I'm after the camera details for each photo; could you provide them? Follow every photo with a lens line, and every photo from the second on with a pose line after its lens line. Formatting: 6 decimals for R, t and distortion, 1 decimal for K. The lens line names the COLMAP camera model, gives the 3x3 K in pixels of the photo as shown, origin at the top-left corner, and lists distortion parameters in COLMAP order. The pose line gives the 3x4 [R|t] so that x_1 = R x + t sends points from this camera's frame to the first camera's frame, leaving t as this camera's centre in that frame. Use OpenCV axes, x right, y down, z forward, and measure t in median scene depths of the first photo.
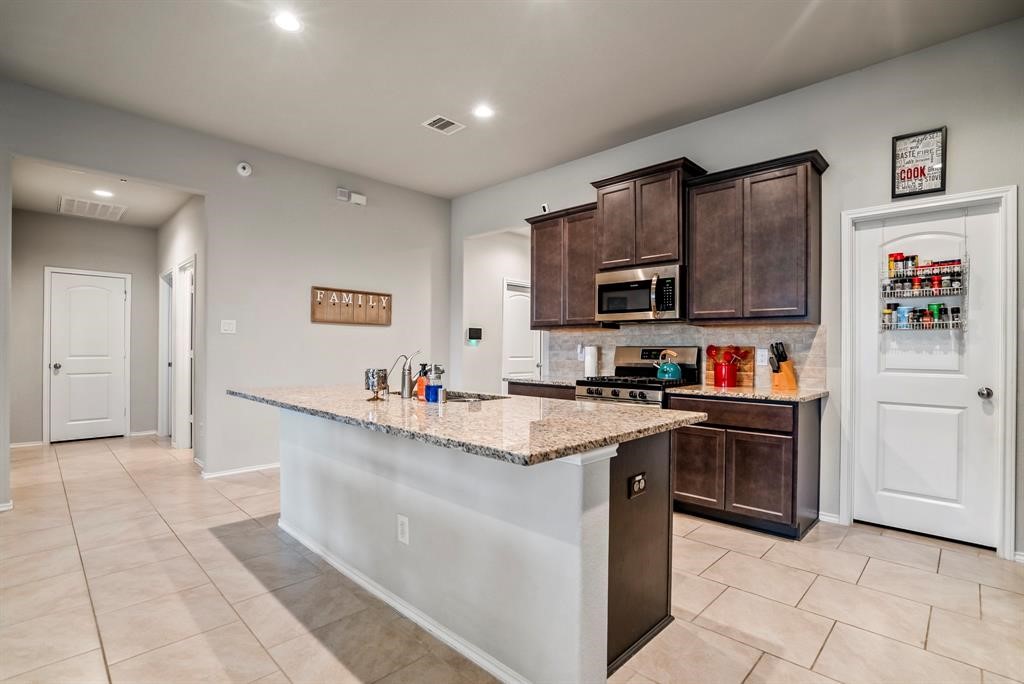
lens RADIAL K [[489.7, 0, 502.7], [0, 489.7, 345.2], [0, 0, 1]] dist [-0.060405, 0.026239]
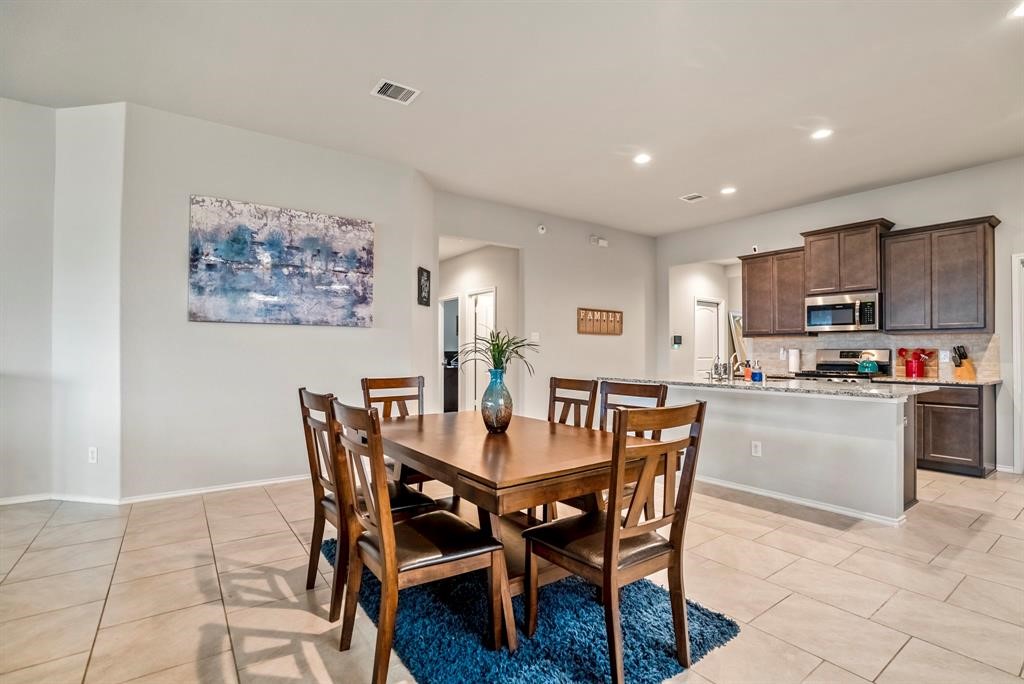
lens RADIAL K [[481.7, 0, 505.0], [0, 481.7, 344.6], [0, 0, 1]] dist [-0.059190, 0.024809]
pose [[0.985819, -0.006568, -0.167686, -0.493549], [0.005230, 0.999951, -0.008419, -0.004685], [0.167733, 0.007423, 0.985805, -0.553921]]
